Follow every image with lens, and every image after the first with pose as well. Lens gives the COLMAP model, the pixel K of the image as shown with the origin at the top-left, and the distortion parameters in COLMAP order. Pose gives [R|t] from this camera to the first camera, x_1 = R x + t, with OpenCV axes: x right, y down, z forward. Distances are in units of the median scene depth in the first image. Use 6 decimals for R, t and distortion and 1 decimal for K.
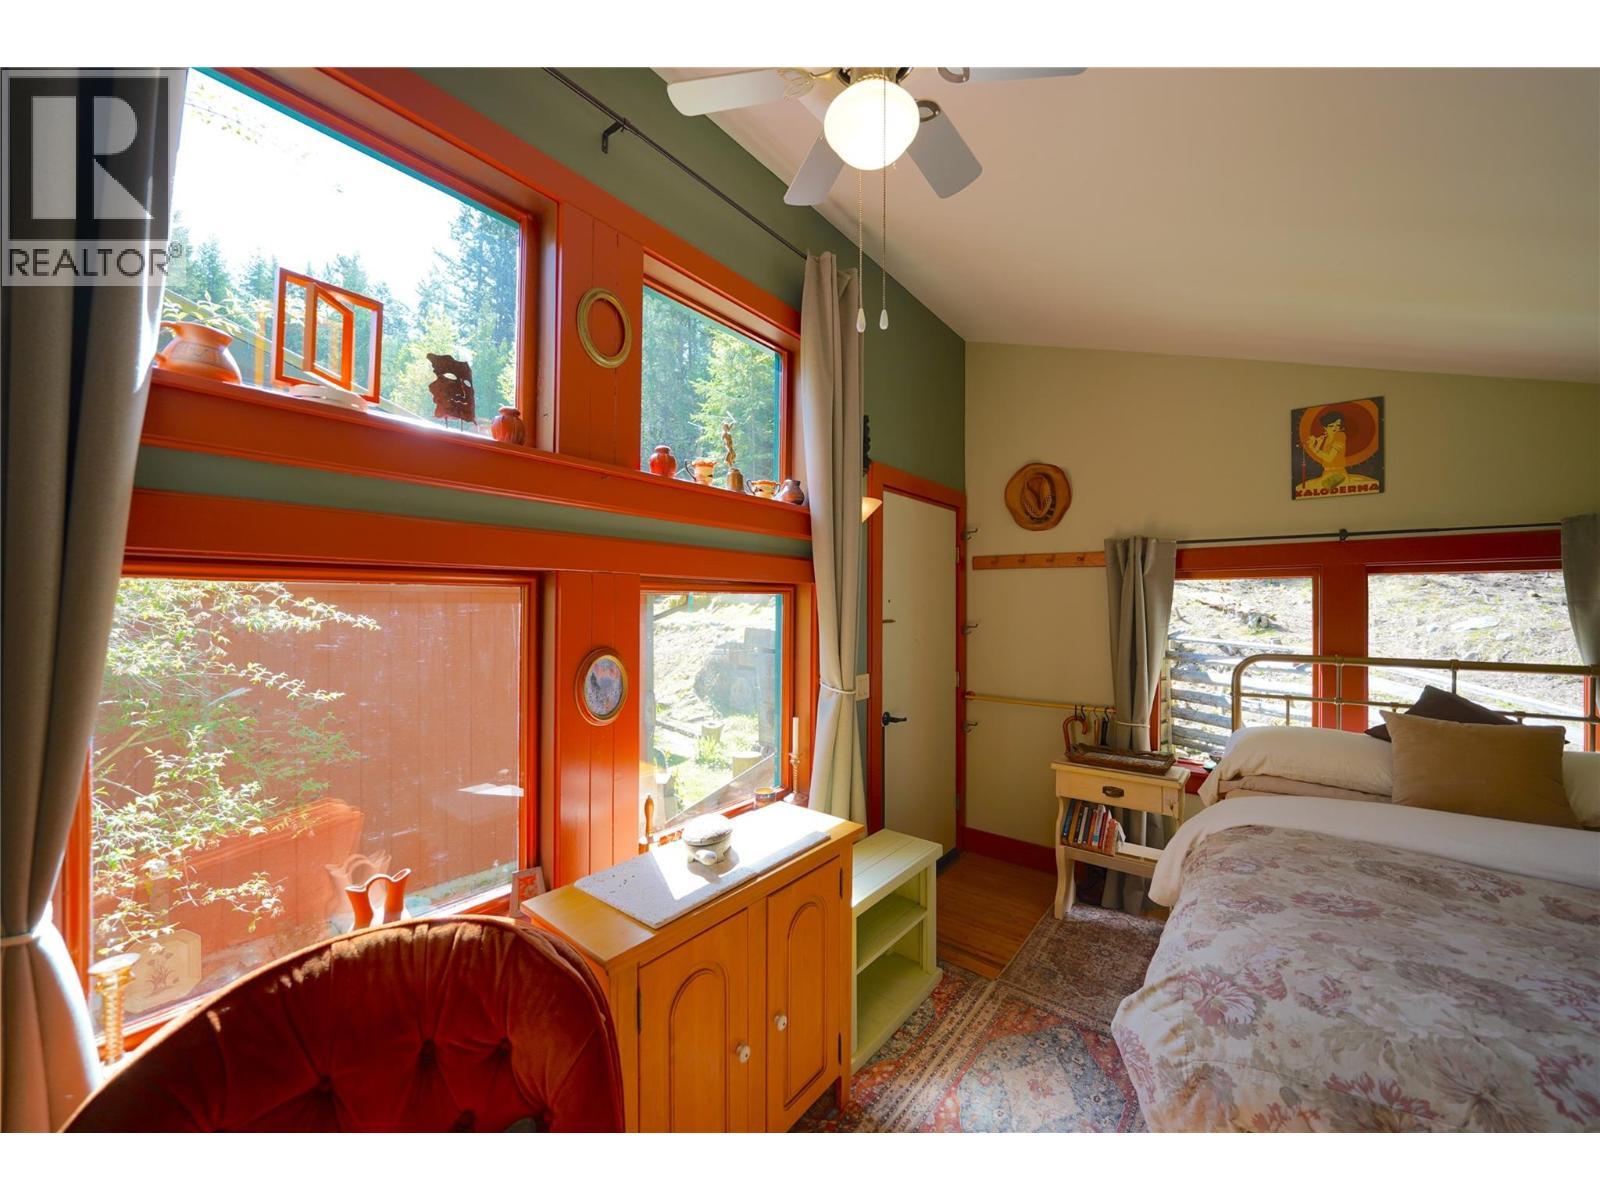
lens RADIAL K [[593.7, 0, 800.3], [0, 593.7, 602.6], [0, 0, 1]] dist [-0.014084, 0.000323]
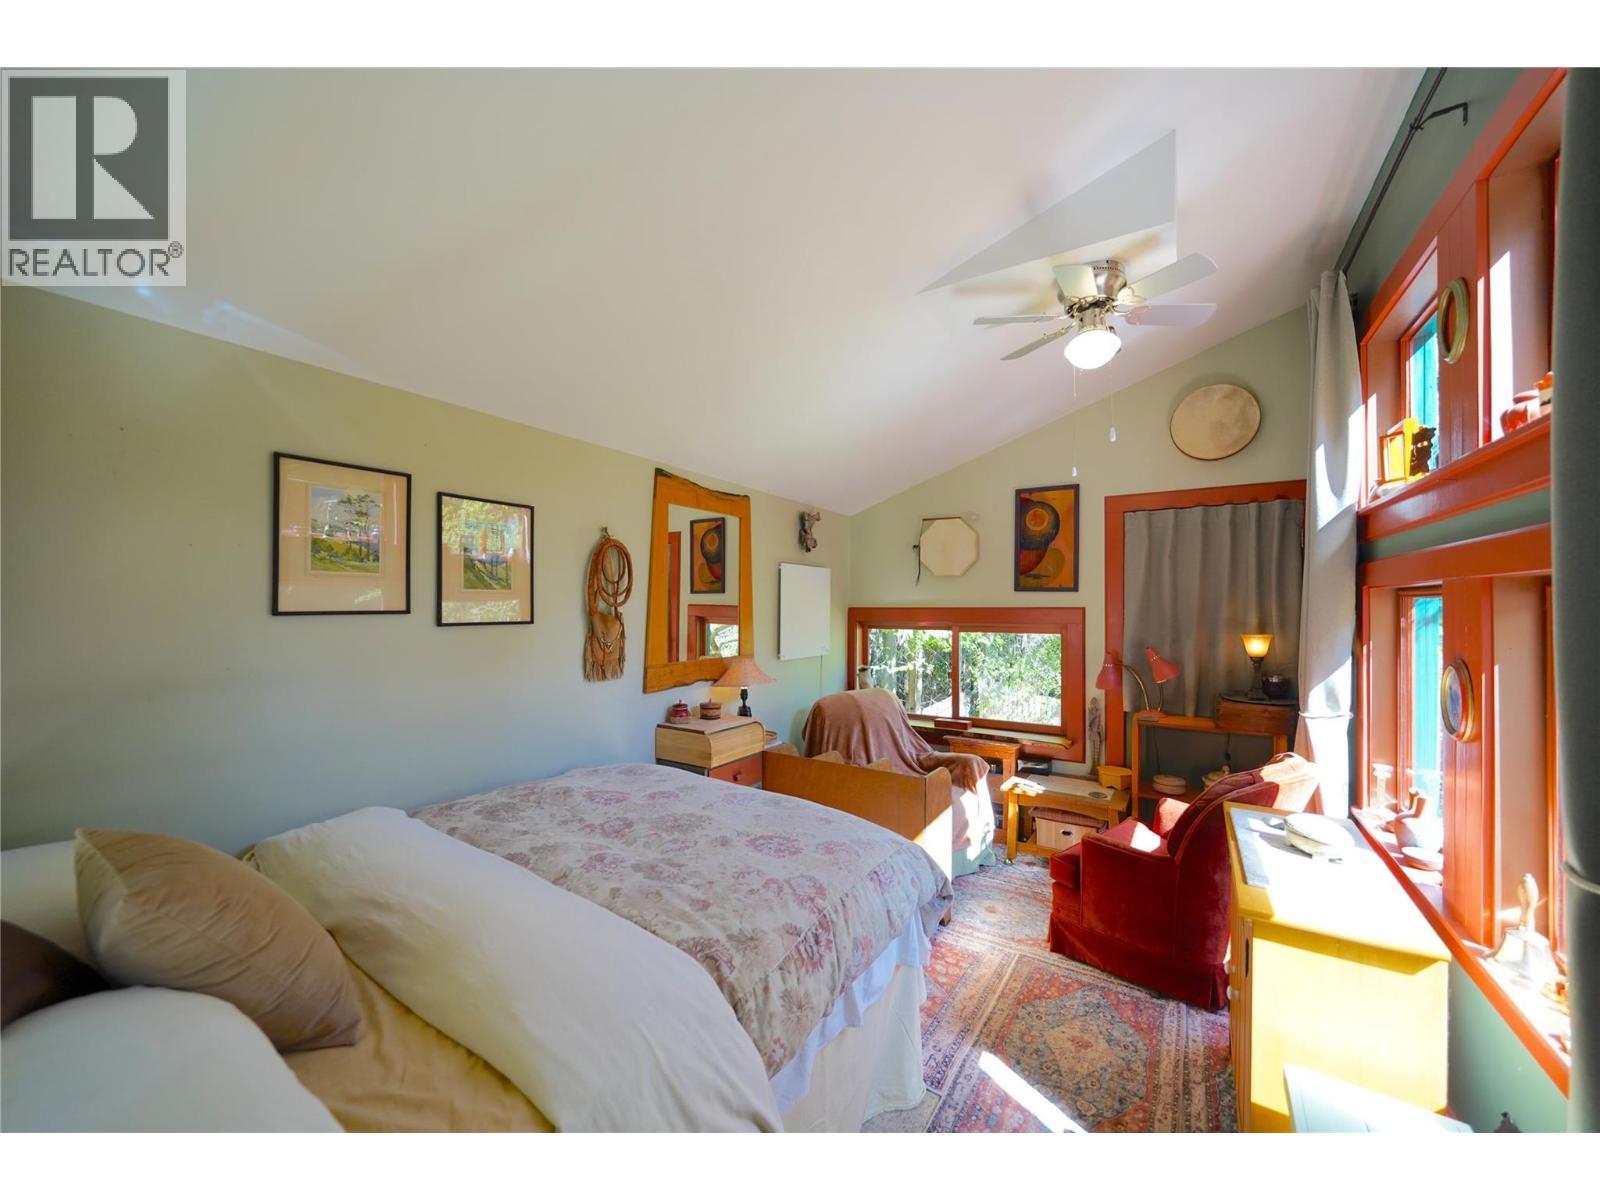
lens RADIAL K [[593.7, 0, 800.3], [0, 593.7, 602.6], [0, 0, 1]] dist [-0.014084, 0.000323]
pose [[-0.995483, -0.003947, -0.094861, 0.908020], [-0.003659, 0.999988, -0.003203, -0.003895], [0.094873, -0.002841, -0.995485, 2.100765]]
